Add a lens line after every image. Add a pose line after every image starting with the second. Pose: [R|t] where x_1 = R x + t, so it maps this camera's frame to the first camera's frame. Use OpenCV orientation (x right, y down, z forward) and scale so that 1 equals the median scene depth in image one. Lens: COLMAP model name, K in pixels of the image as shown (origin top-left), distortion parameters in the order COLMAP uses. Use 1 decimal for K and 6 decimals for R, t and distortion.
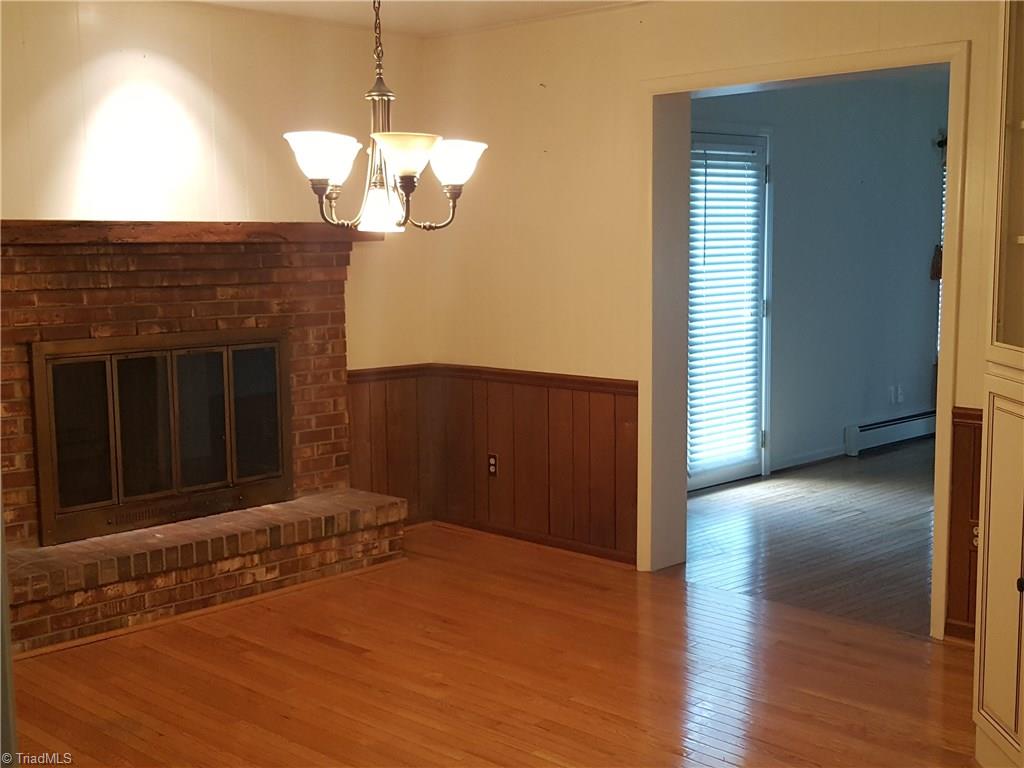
lens RADIAL K [[1110.4, 0, 525.8], [0, 1110.4, 382.2], [0, 0, 1]] dist [0.191036, -0.442029]
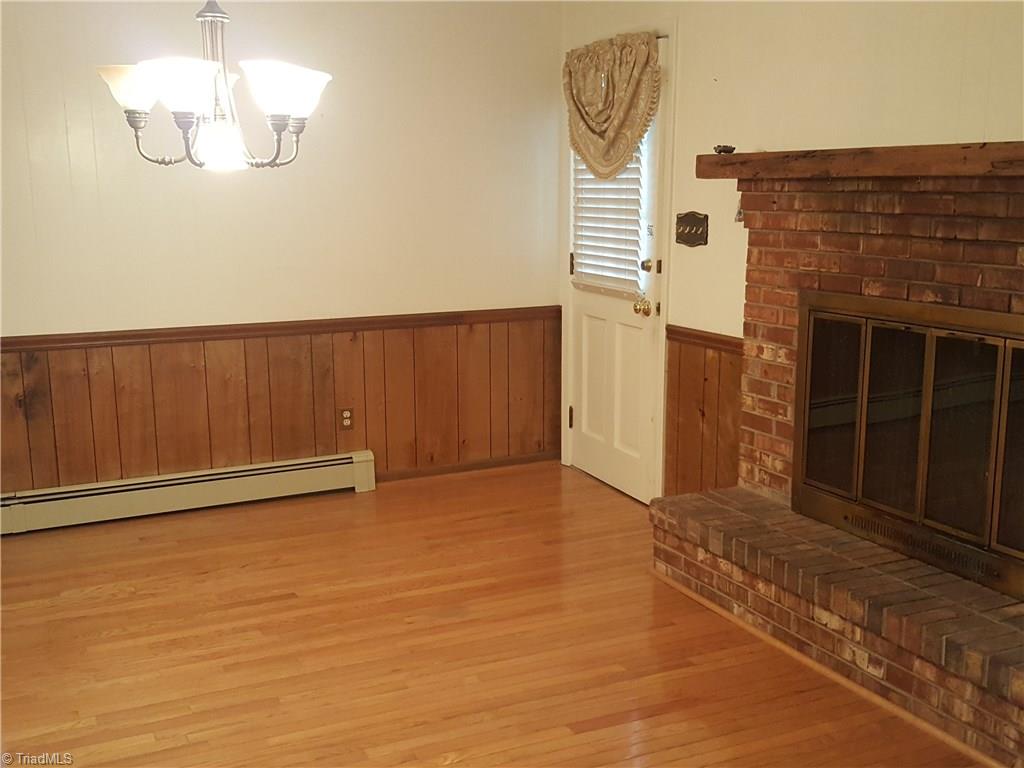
lens RADIAL K [[1110.4, 0, 525.8], [0, 1110.4, 382.2], [0, 0, 1]] dist [0.191036, -0.442029]
pose [[-0.293035, 0.179840, -0.939036, 0.465567], [-0.117654, 0.967903, 0.222083, -0.129634], [0.948835, 0.175560, -0.262471, 0.989047]]
